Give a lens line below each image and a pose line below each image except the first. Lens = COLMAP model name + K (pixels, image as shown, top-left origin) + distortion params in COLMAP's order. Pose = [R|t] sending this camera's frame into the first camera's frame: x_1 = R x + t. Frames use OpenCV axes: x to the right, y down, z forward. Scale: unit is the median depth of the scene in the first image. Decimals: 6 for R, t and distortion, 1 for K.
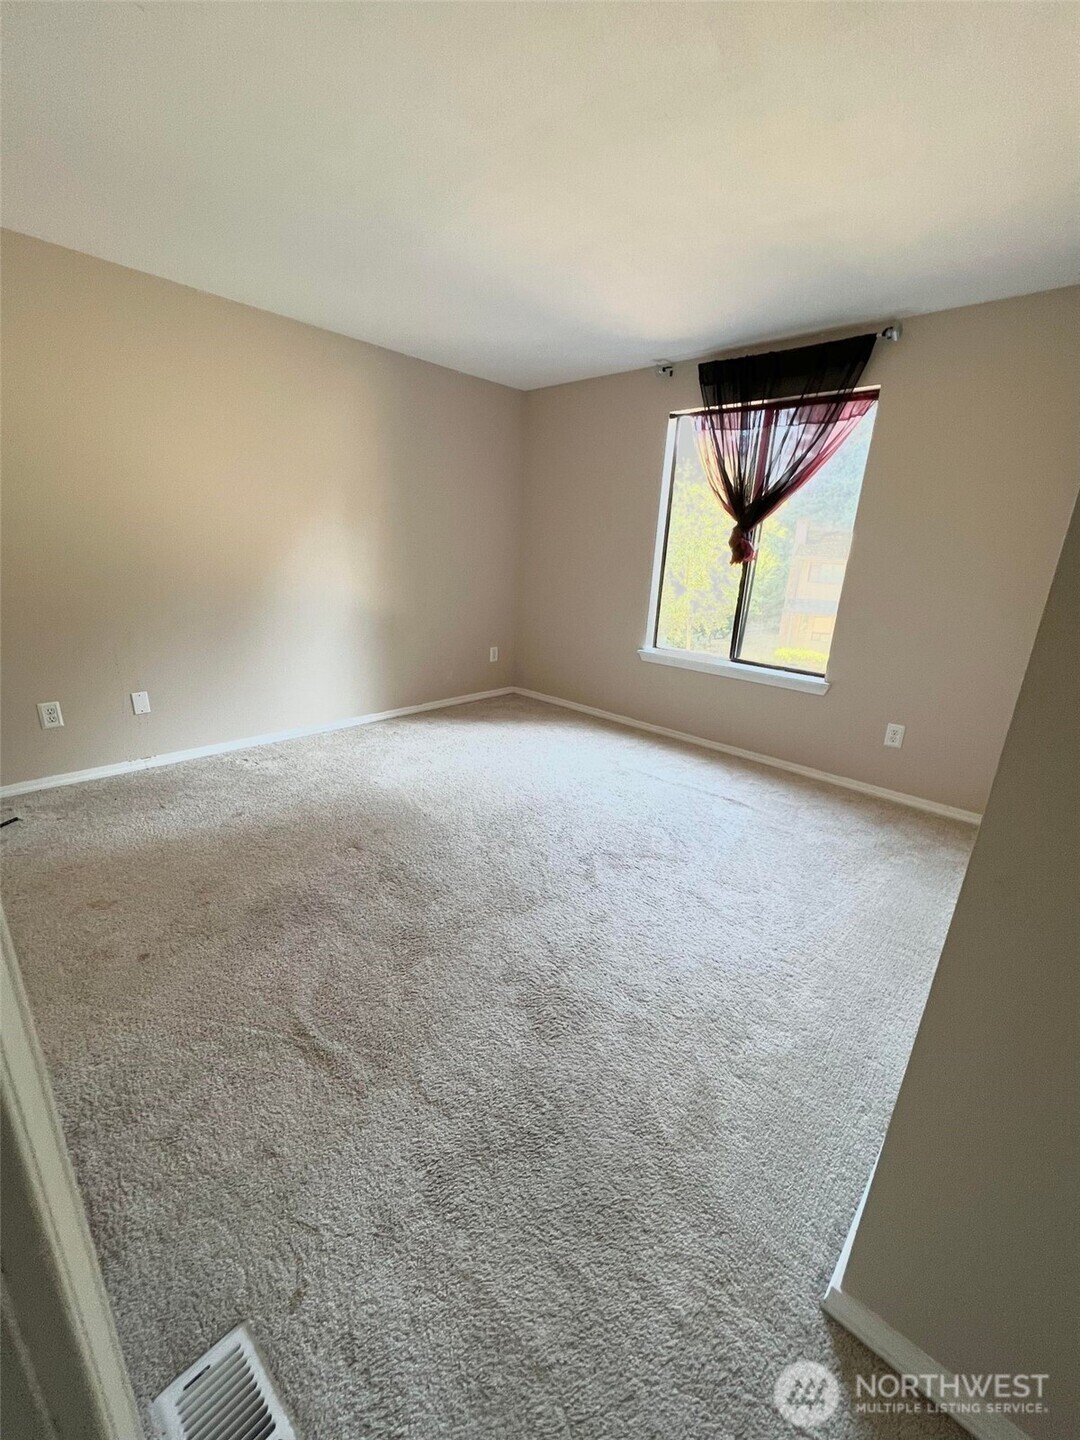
lens RADIAL K [[573.3, 0, 530.6], [0, 573.3, 724.7], [0, 0, 1]] dist [-0.002580, -0.000176]
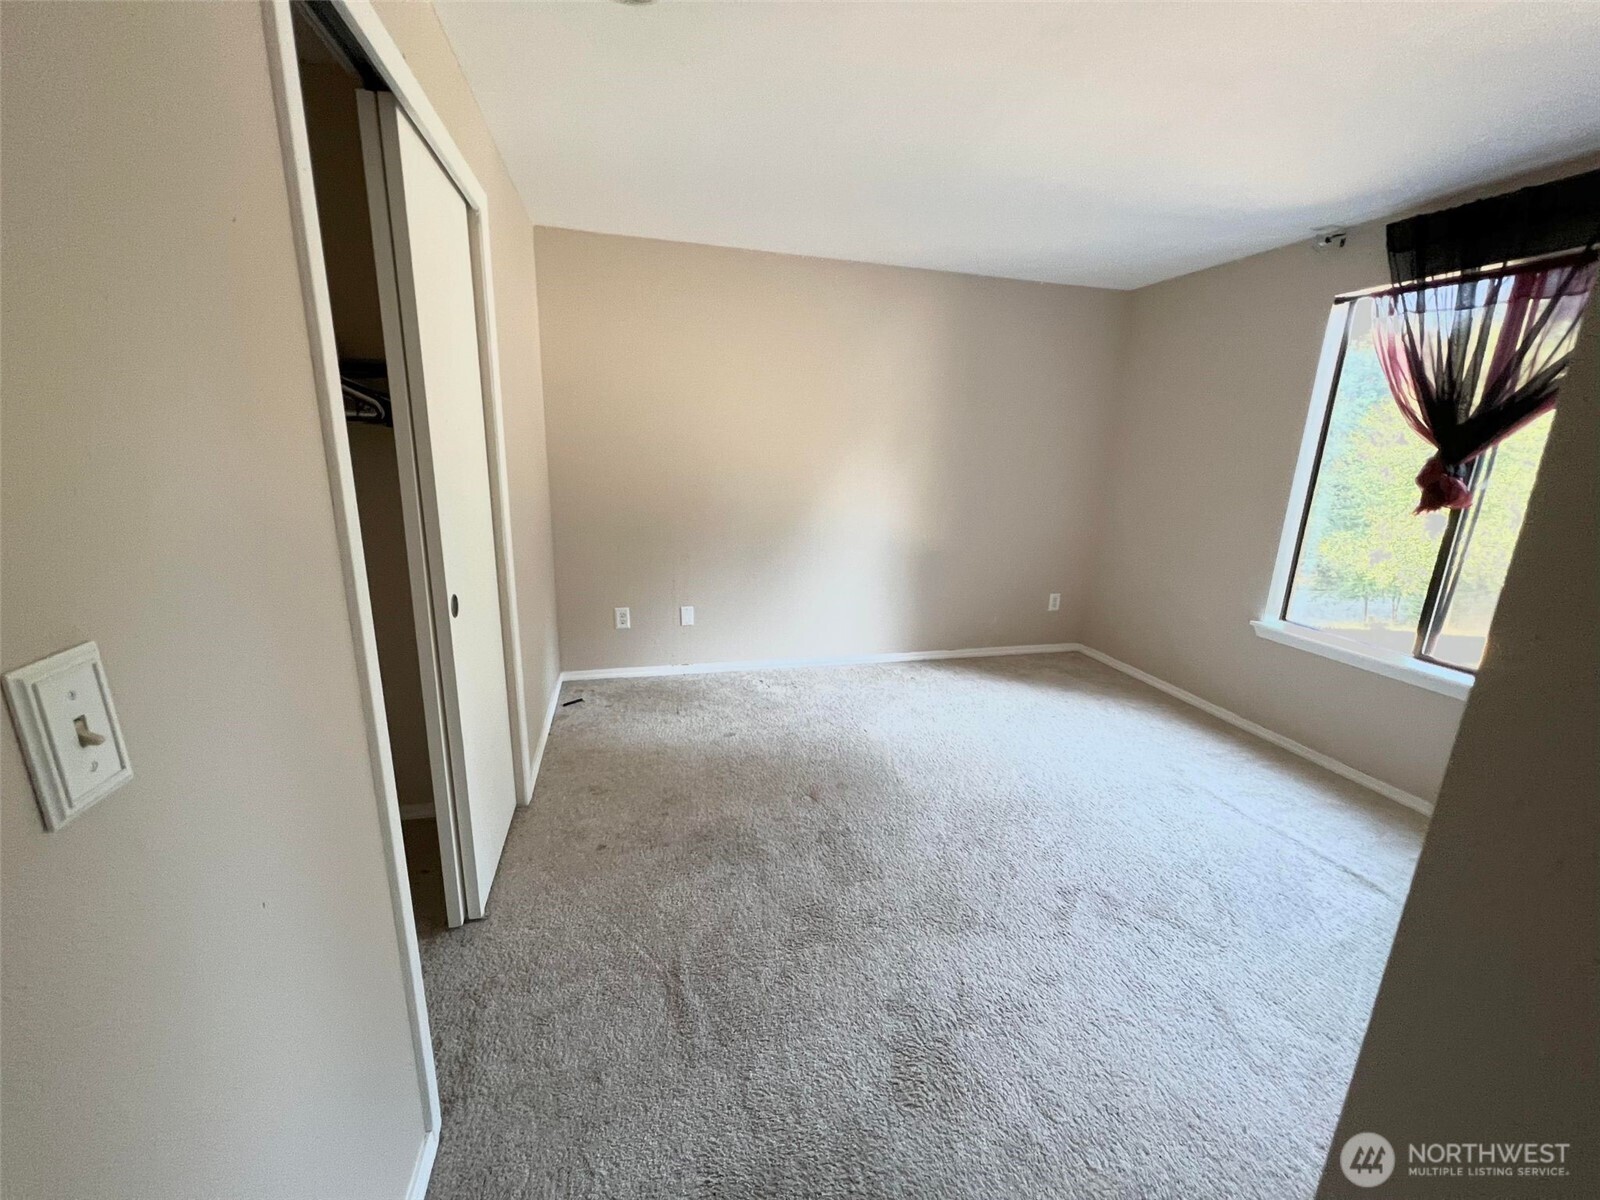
lens RADIAL K [[637.1, 0, 797.9], [0, 637.1, 601.7], [0, 0, 1]] dist [-0.002580, -0.000176]
pose [[0.848316, 0.107777, -0.518405, 0.164987], [-0.149001, 0.988091, -0.038400, -0.054826], [0.508092, 0.109818, 0.854273, 0.042520]]
